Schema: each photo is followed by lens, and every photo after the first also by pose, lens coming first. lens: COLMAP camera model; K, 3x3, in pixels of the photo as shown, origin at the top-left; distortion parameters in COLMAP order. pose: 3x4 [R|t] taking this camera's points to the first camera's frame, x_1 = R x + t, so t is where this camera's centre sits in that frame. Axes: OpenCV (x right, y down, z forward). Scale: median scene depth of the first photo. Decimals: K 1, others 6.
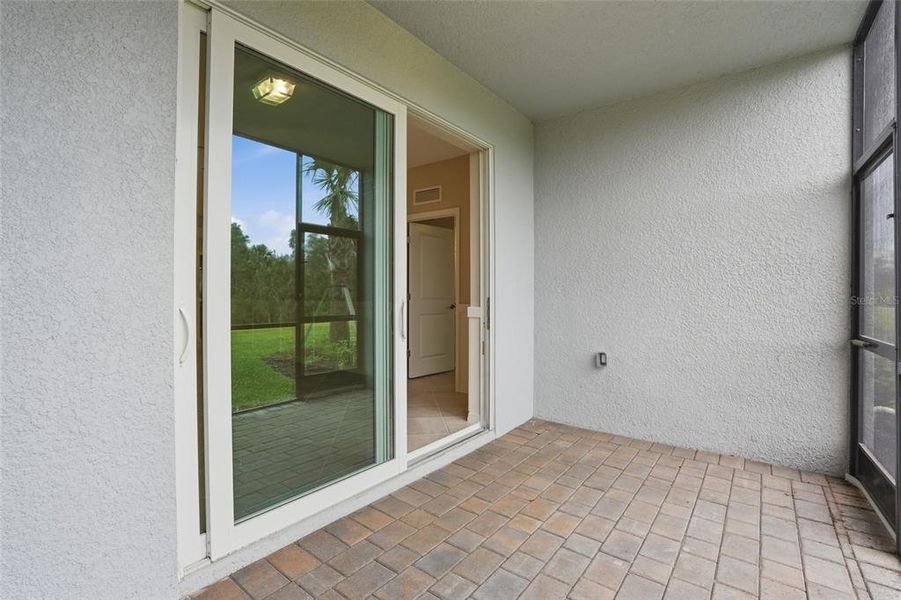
lens RADIAL K [[415.5, 0, 450.4], [0, 415.5, 295.4], [0, 0, 1]] dist [-0.052646, 0.014325]
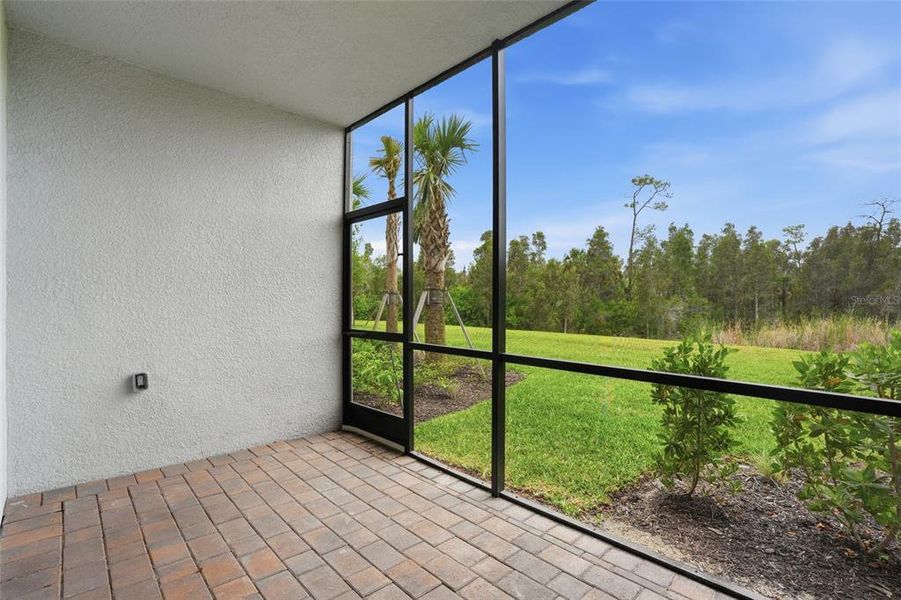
lens RADIAL K [[415.5, 0, 447.4], [0, 415.5, 300.0], [0, 0, 1]] dist [-0.052646, 0.014325]
pose [[0.171635, 0.002300, 0.985158, -0.379196], [-0.000270, 0.999997, -0.002288, -0.002867], [-0.985161, 0.000127, 0.171635, 0.338289]]
